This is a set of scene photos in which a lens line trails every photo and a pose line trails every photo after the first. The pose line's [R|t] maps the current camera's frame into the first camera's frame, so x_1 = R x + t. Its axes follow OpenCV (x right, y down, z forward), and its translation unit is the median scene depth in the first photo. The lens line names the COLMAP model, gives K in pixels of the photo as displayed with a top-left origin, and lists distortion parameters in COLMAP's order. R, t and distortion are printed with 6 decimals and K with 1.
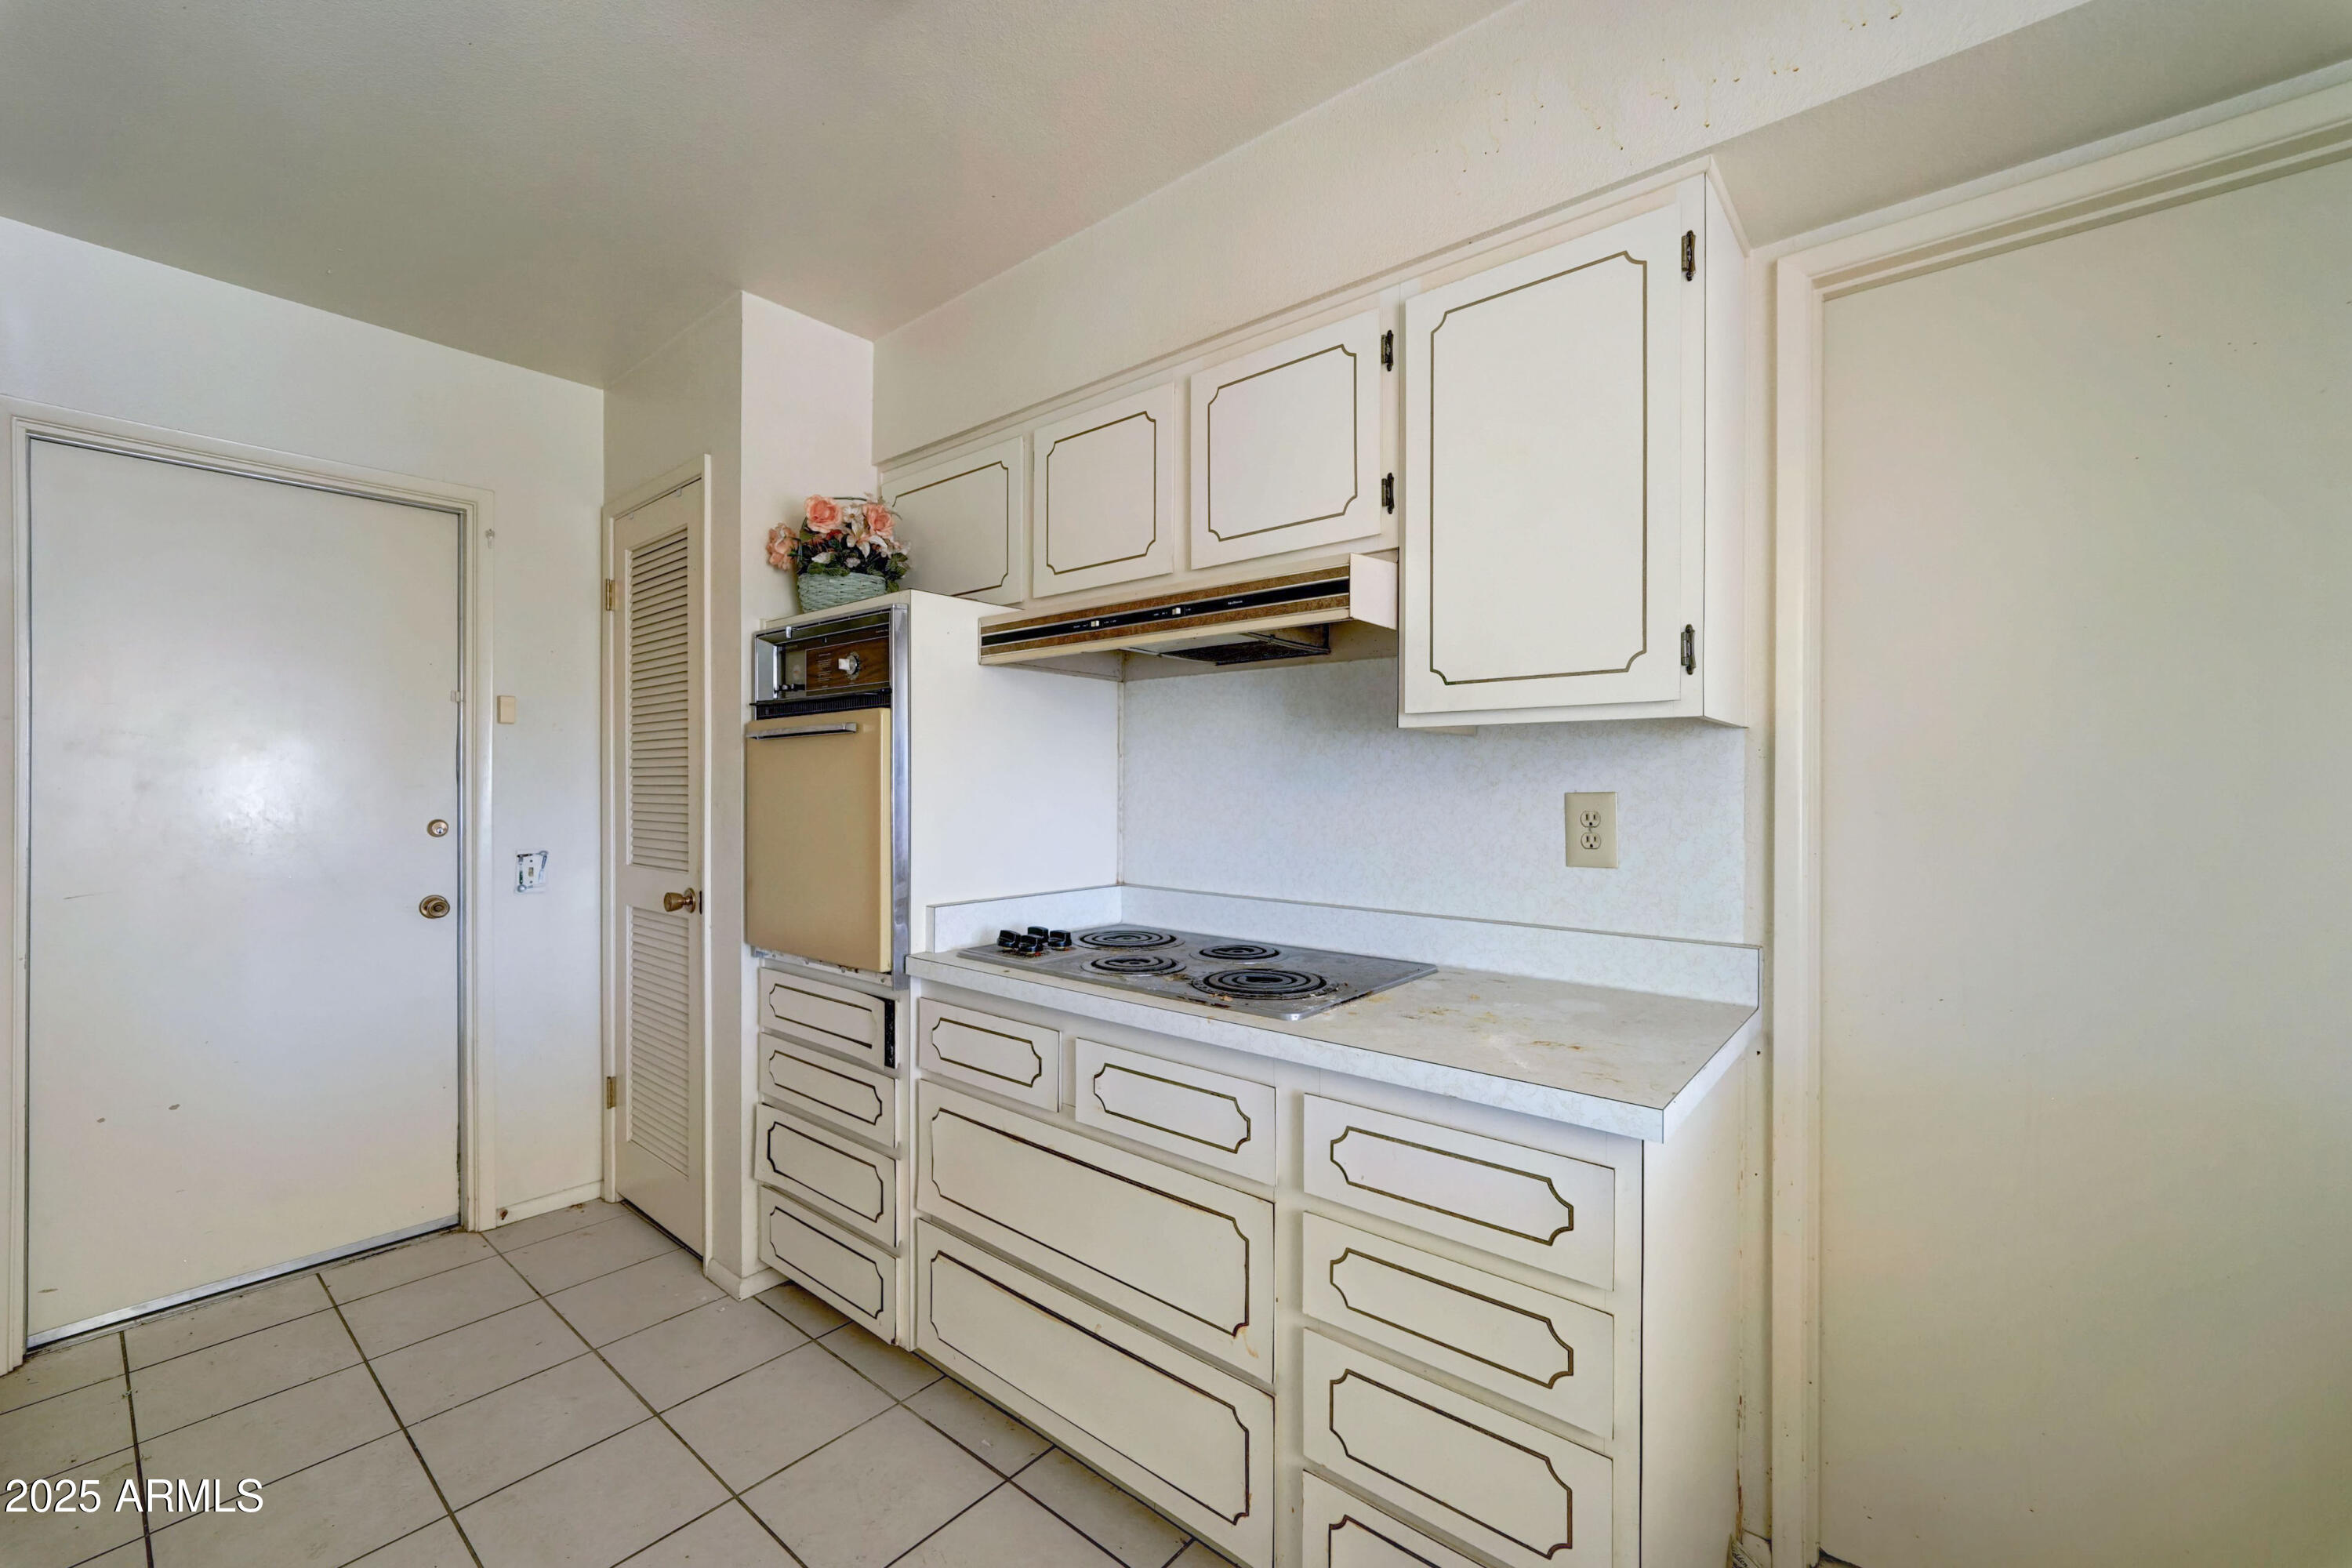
lens RADIAL K [[965.6, 0, 1108.5], [0, 965.6, 786.4], [0, 0, 1]] dist [-0.002022, -0.000008]
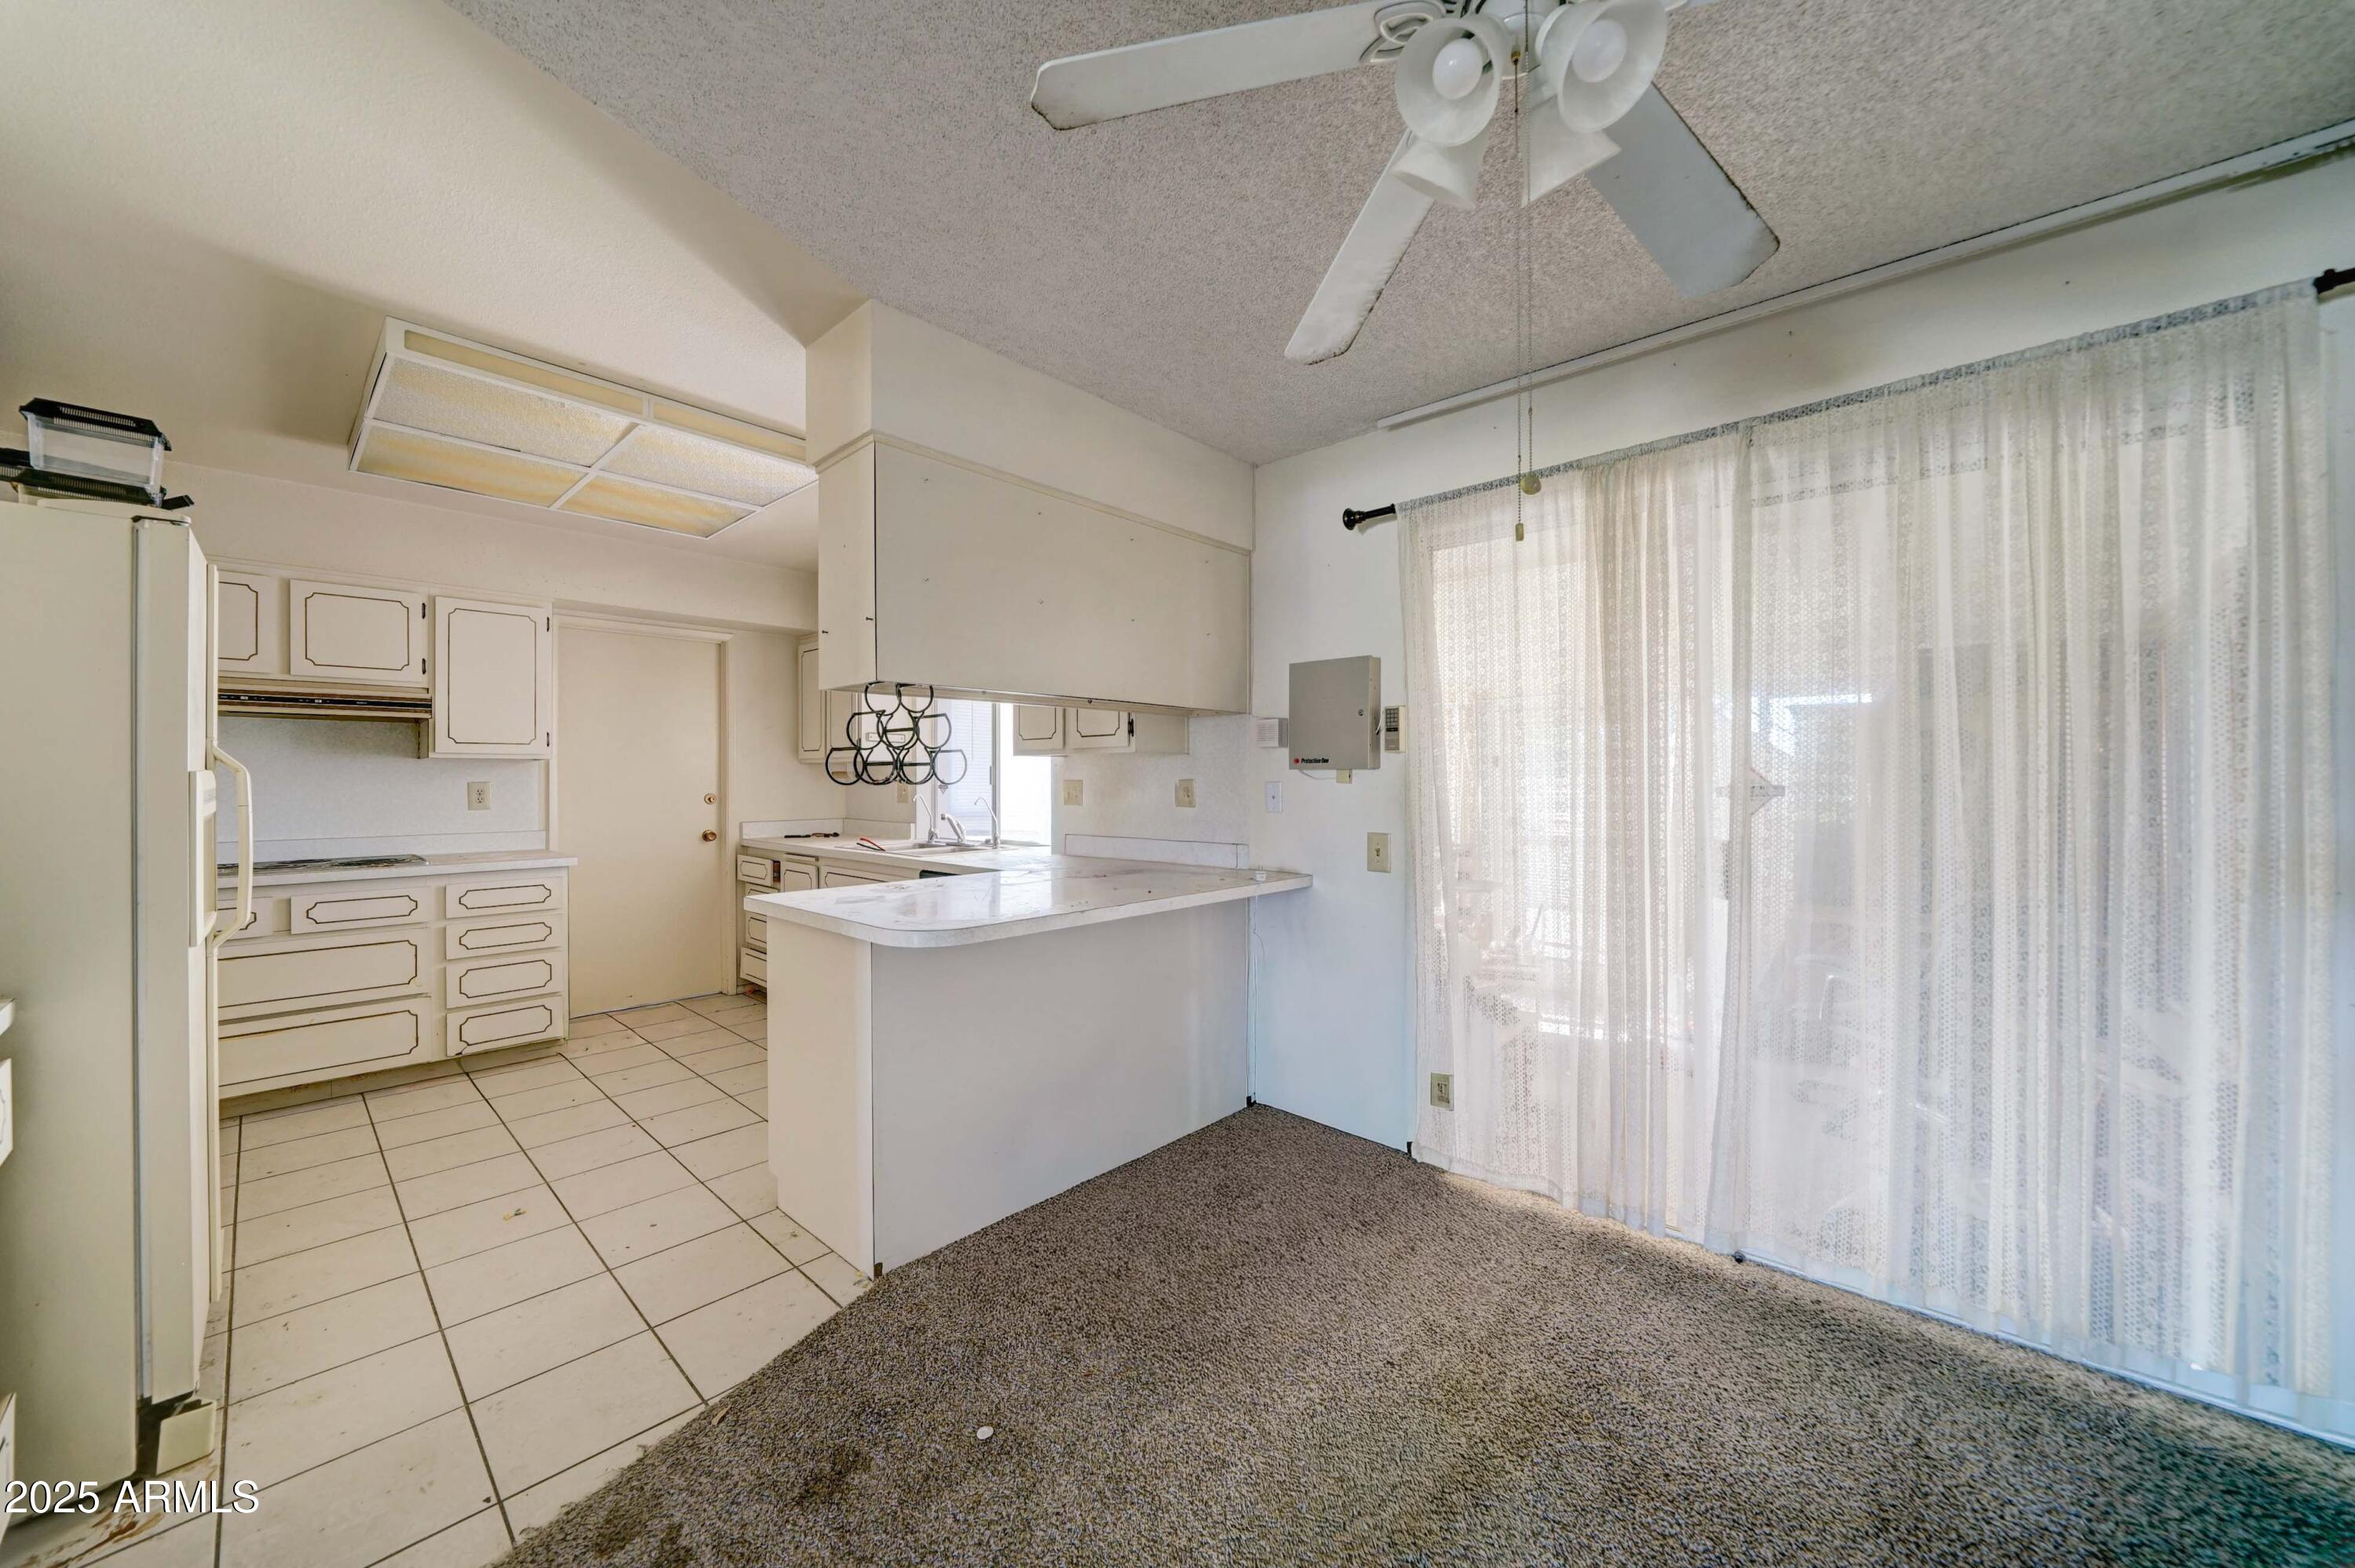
lens RADIAL K [[873.2, 0, 1177.5], [0, 873.2, 784.0], [0, 0, 1]] dist [-0.001127, -0.000269]
pose [[0.030650, -0.009624, 0.999484, -2.025454], [0.005703, 0.999939, 0.009453, 0.000034], [-0.999514, 0.005410, 0.030703, -1.111686]]
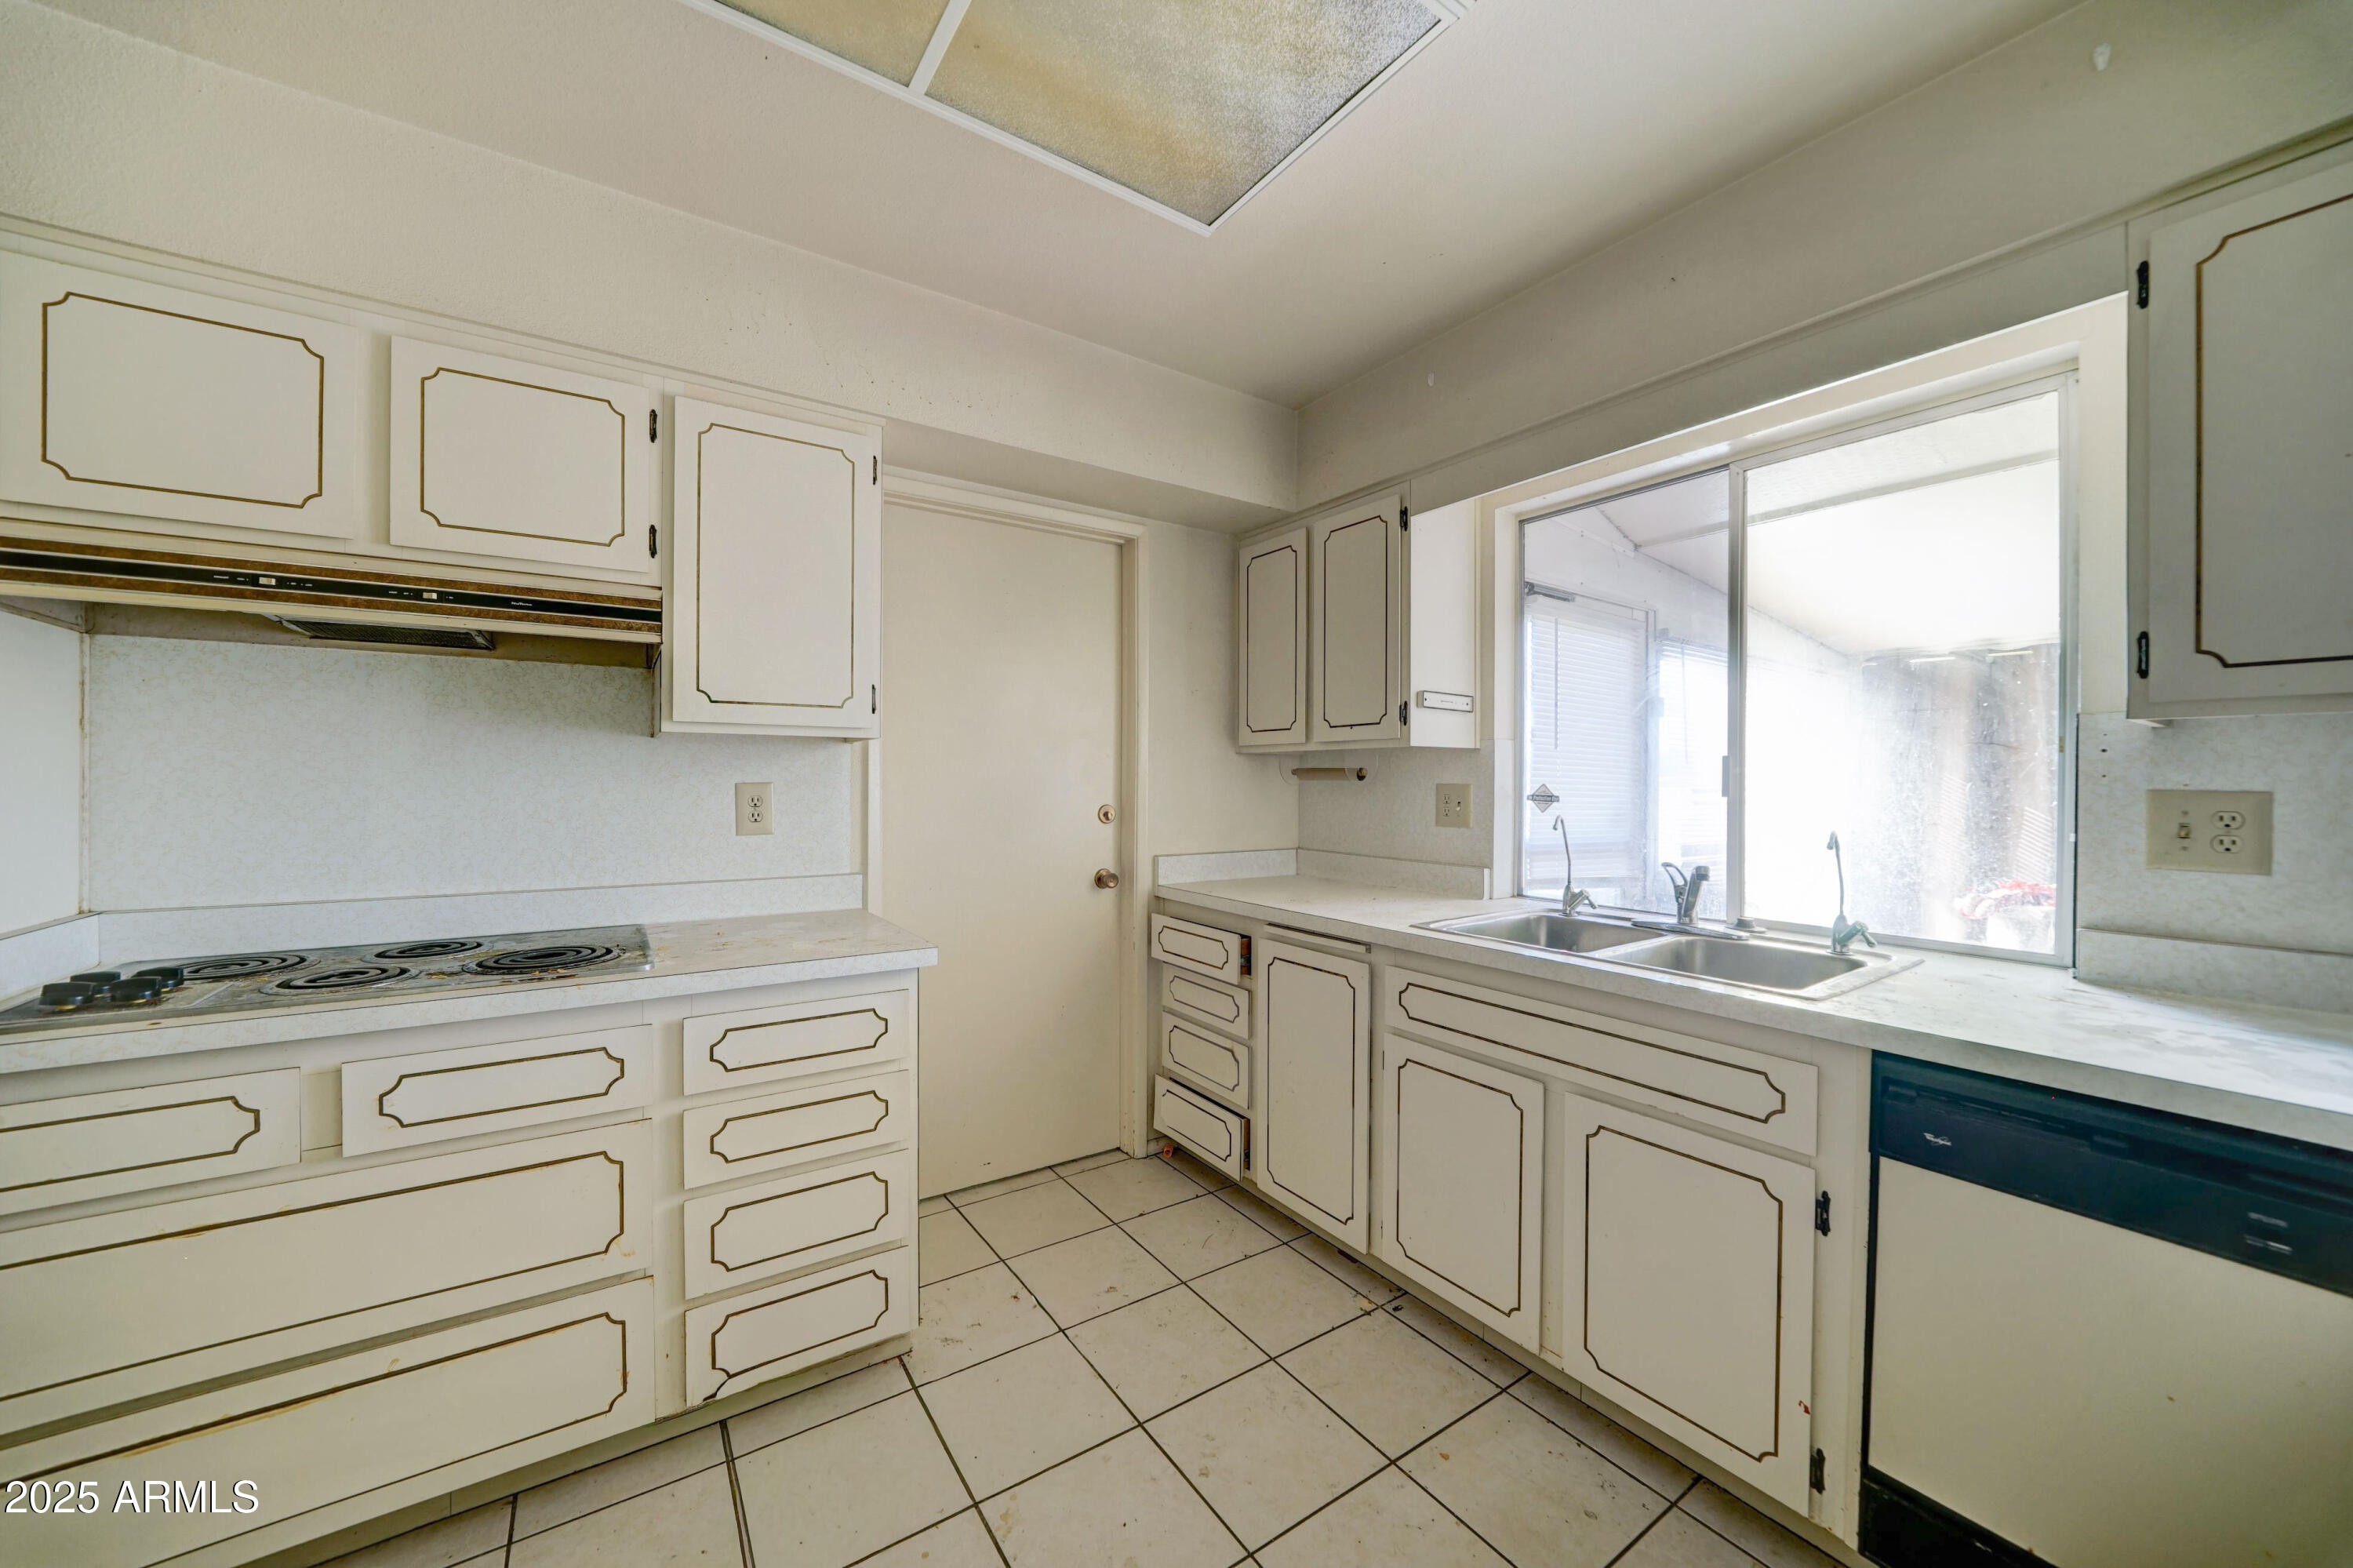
lens RADIAL K [[859.9, 0, 1179.3], [0, 859.9, 797.9], [0, 0, 1]] dist [-0.001293, -0.000108]
pose [[0.255578, -0.020313, 0.966575, -0.616110], [-0.000008, 0.999779, 0.021013, 0.002065], [-0.966788, -0.005378, 0.255521, 0.065892]]
